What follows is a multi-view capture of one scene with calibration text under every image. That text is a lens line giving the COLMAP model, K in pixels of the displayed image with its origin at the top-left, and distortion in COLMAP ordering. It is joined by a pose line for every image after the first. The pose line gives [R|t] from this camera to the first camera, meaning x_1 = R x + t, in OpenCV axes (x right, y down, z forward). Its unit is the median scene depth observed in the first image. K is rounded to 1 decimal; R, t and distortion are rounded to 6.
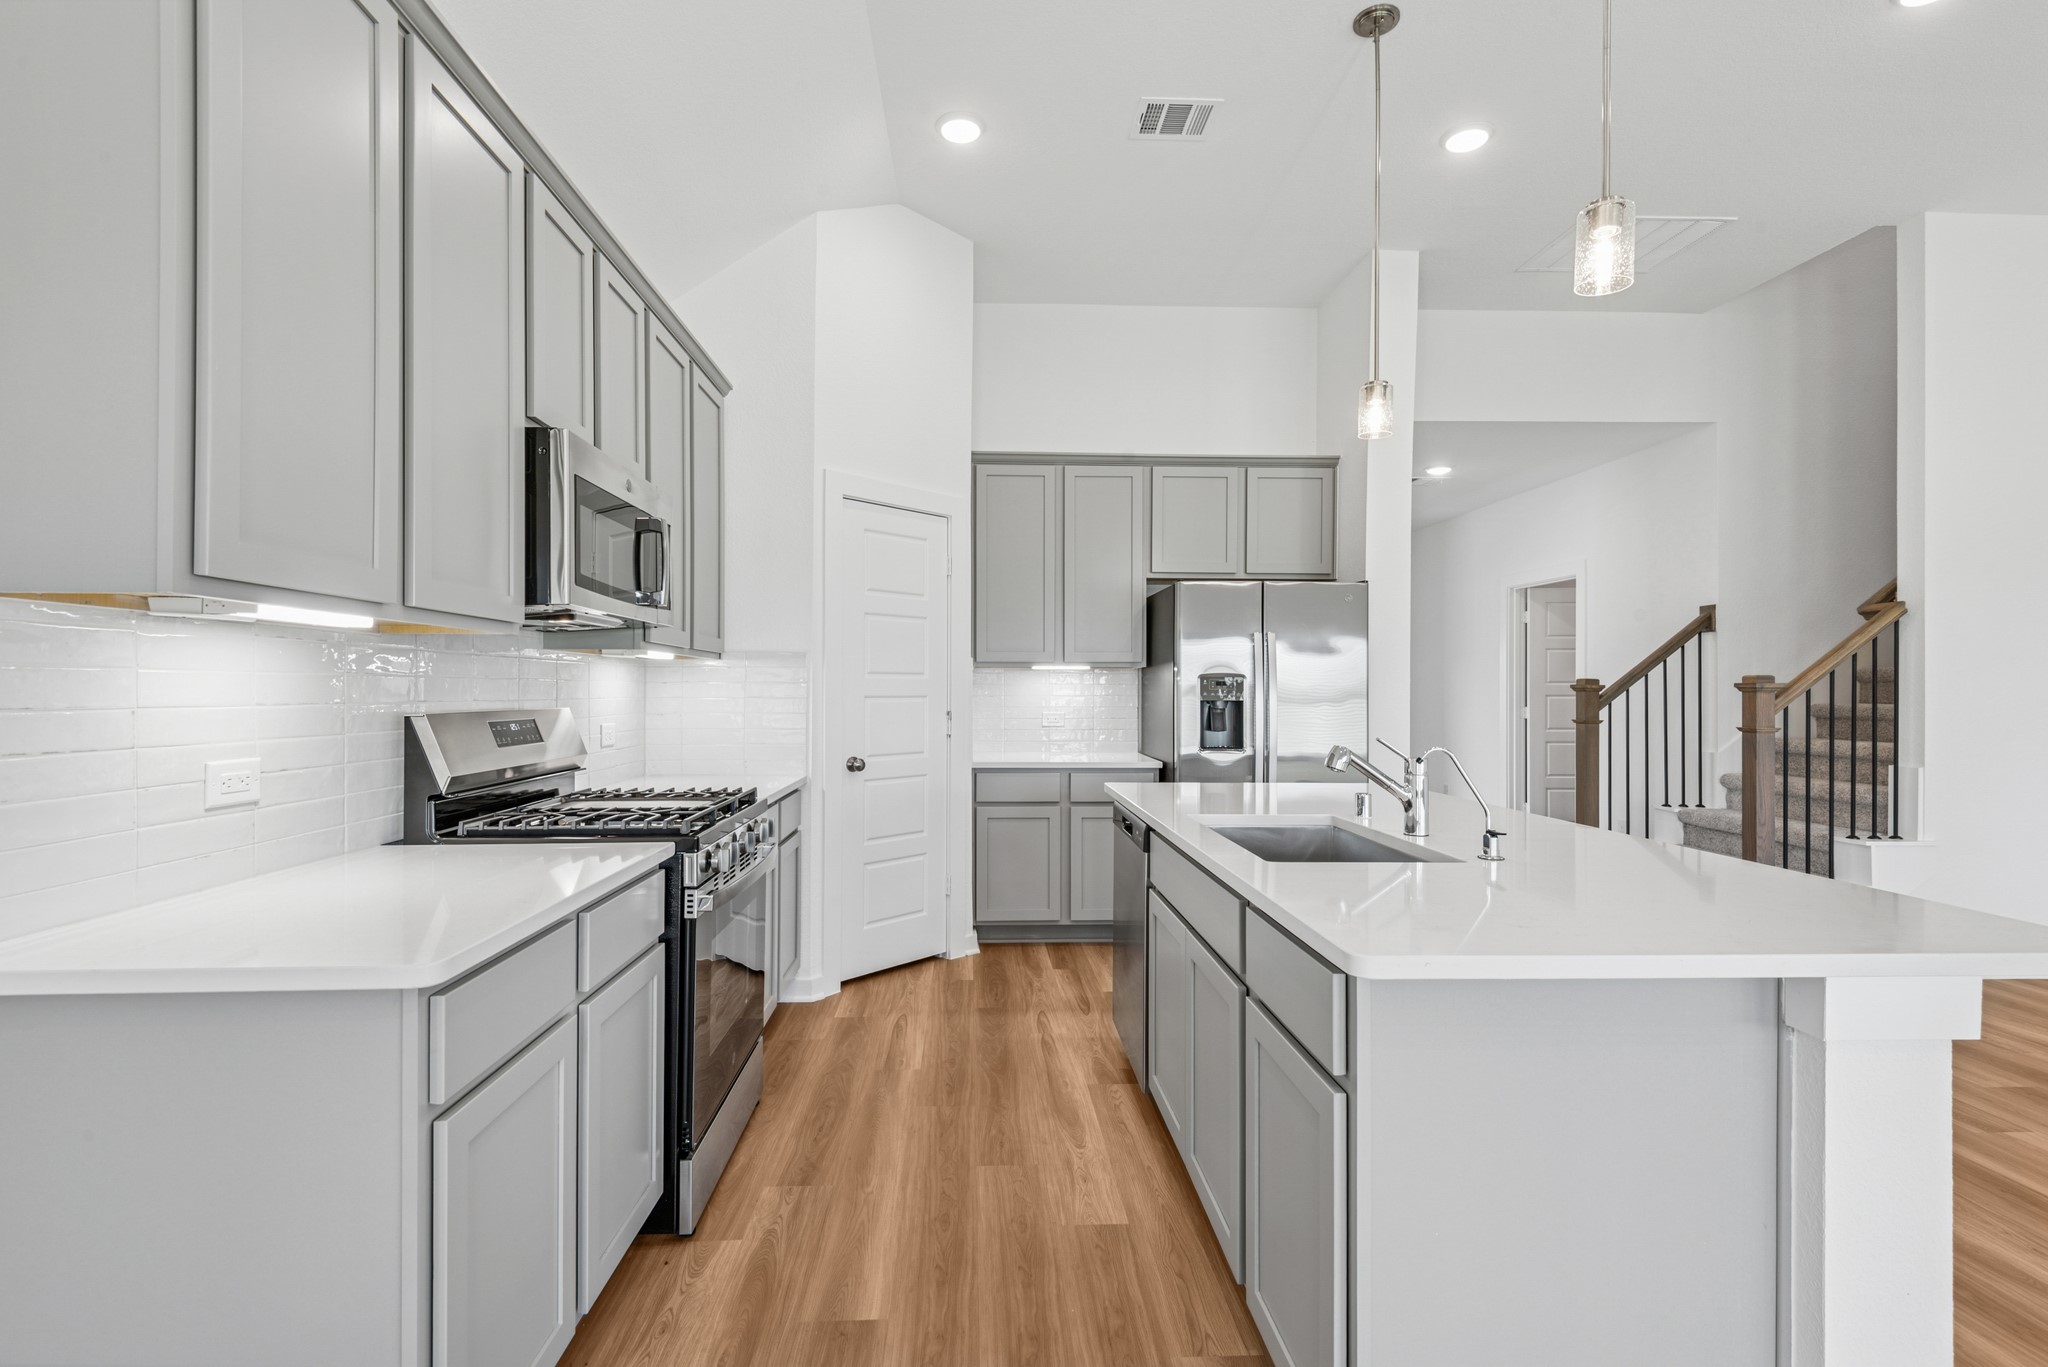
lens RADIAL K [[932.7, 0, 1013.2], [0, 932.7, 694.9], [0, 0, 1]] dist [0.019952, -0.005672]
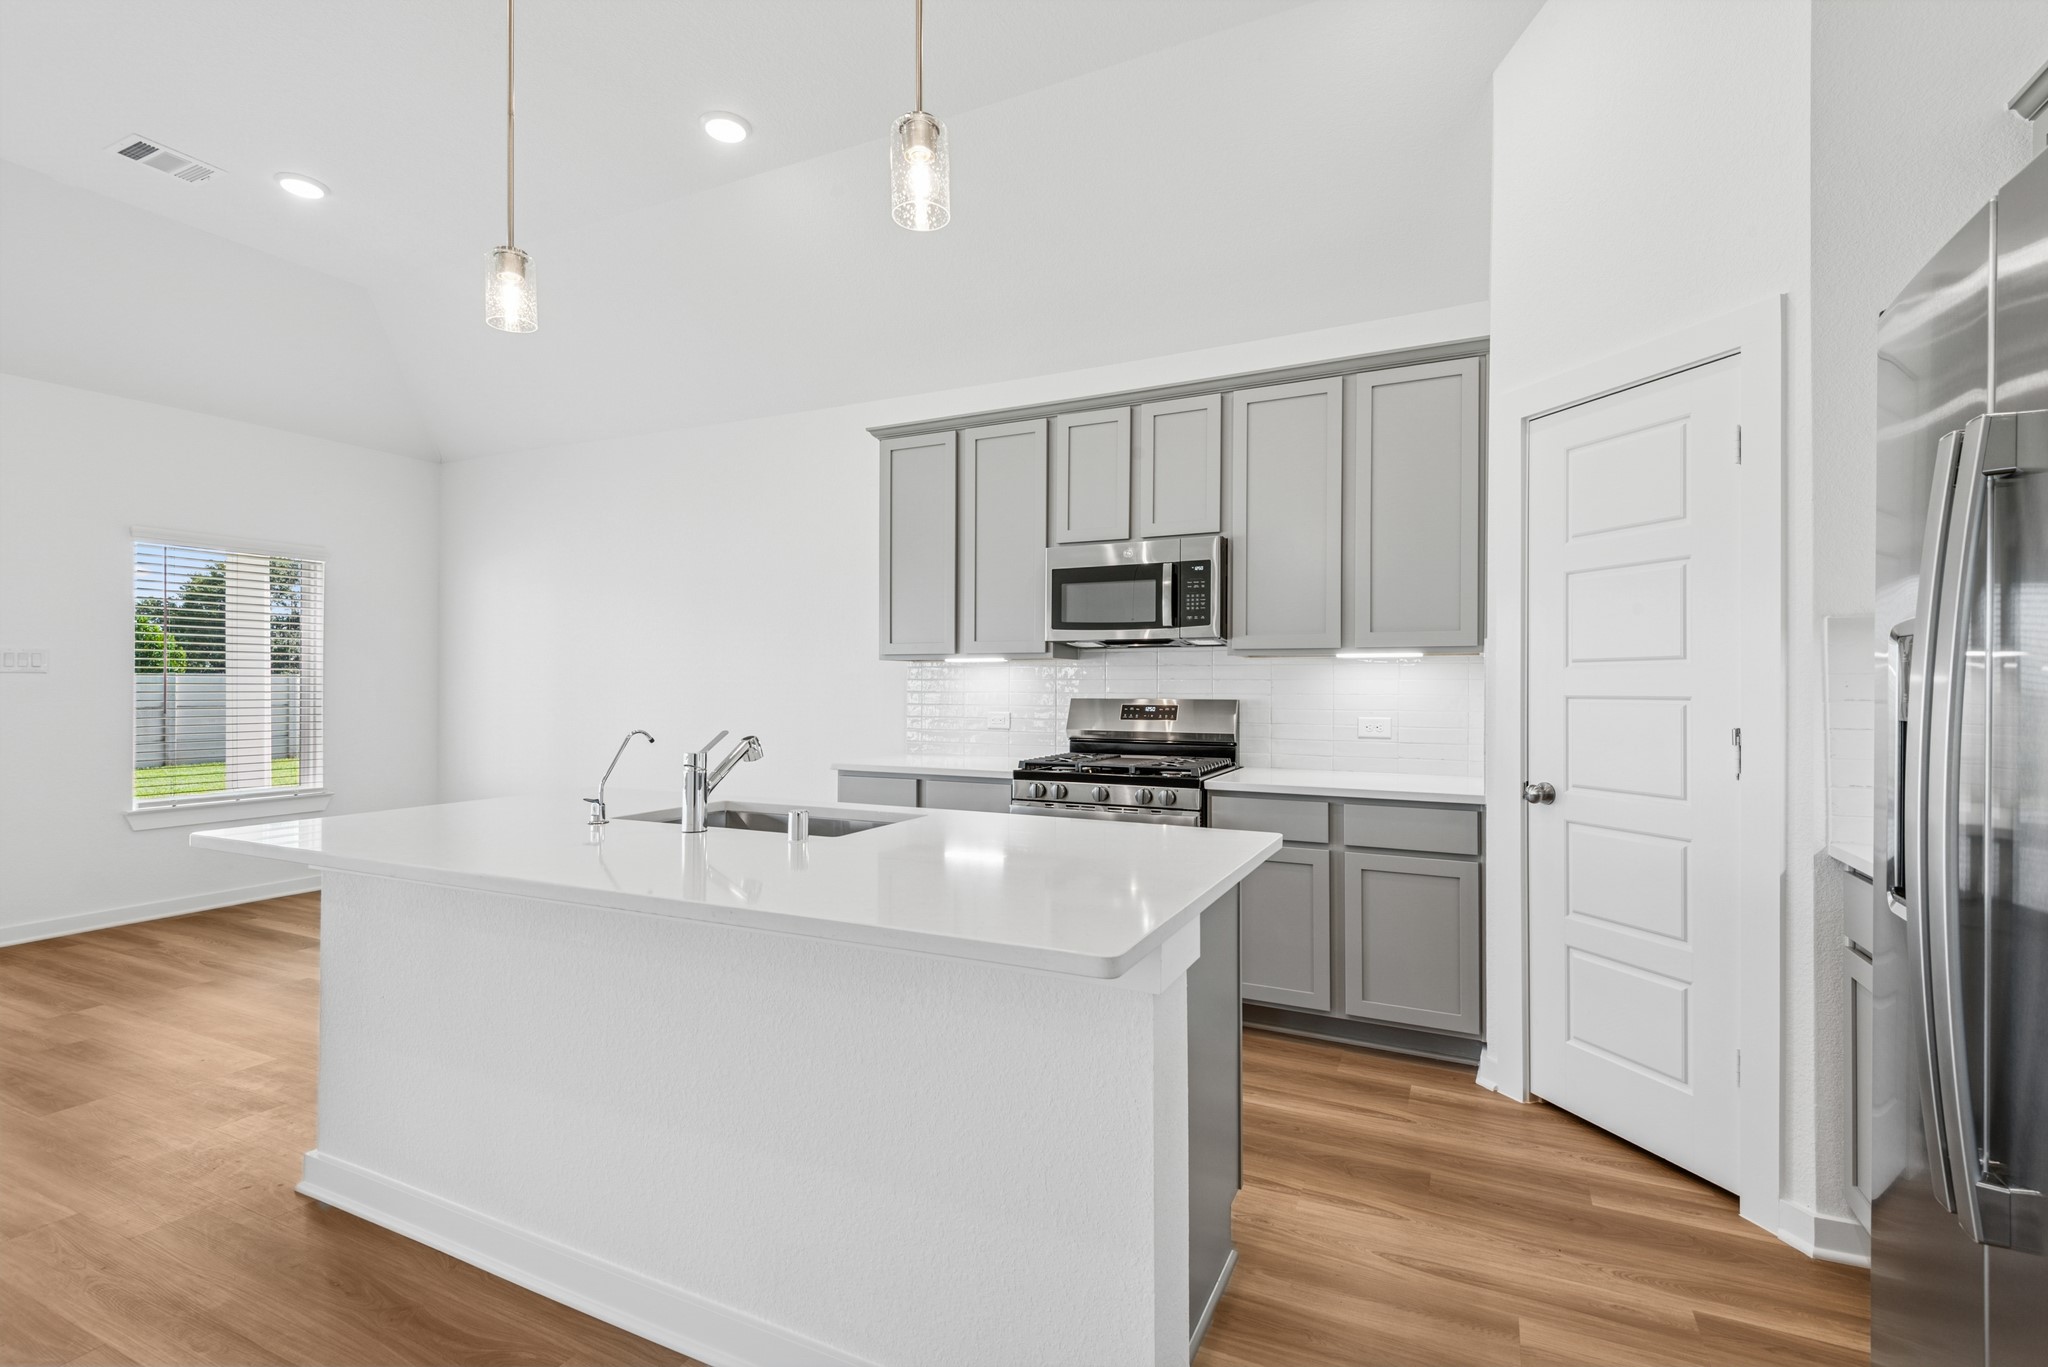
lens RADIAL K [[932.7, 0, 1031.1], [0, 932.7, 673.4], [0, 0, 1]] dist [0.019952, -0.005672]
pose [[-0.469729, -0.008655, -0.882768, 0.648365], [-0.002556, 0.999961, -0.008444, -0.008997], [0.882807, -0.001709, -0.469733, 1.014183]]
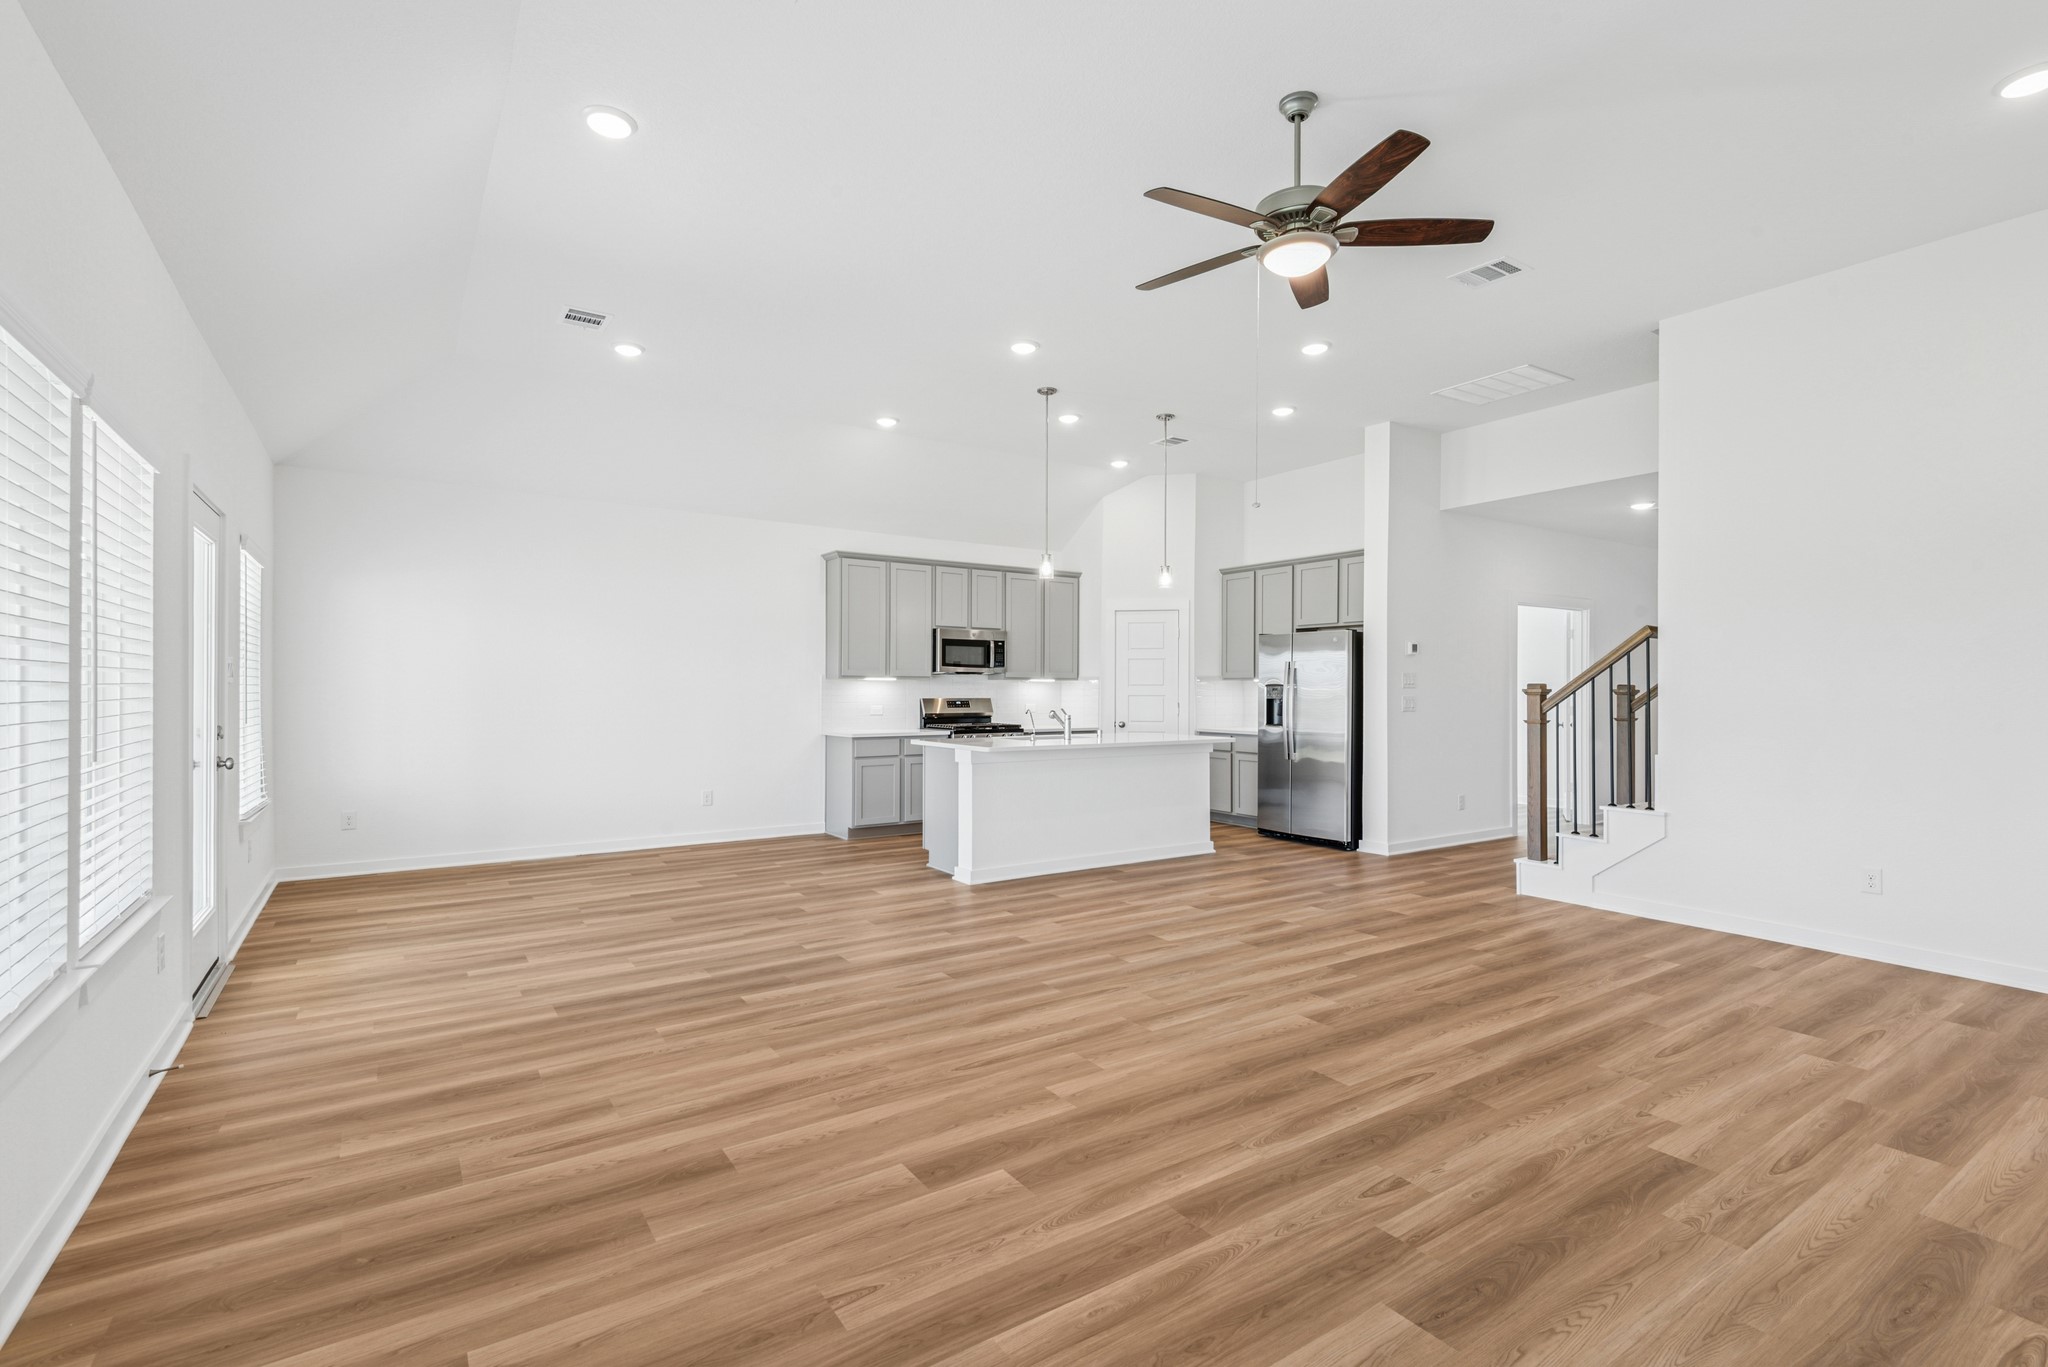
lens RADIAL K [[932.7, 0, 1021.8], [0, 932.7, 686.5], [0, 0, 1]] dist [0.019952, -0.005672]
pose [[0.517742, -0.004417, -0.855525, 1.730310], [-0.004823, 0.999956, -0.008081, -0.000510], [0.855523, 0.008311, 0.517698, -0.434037]]
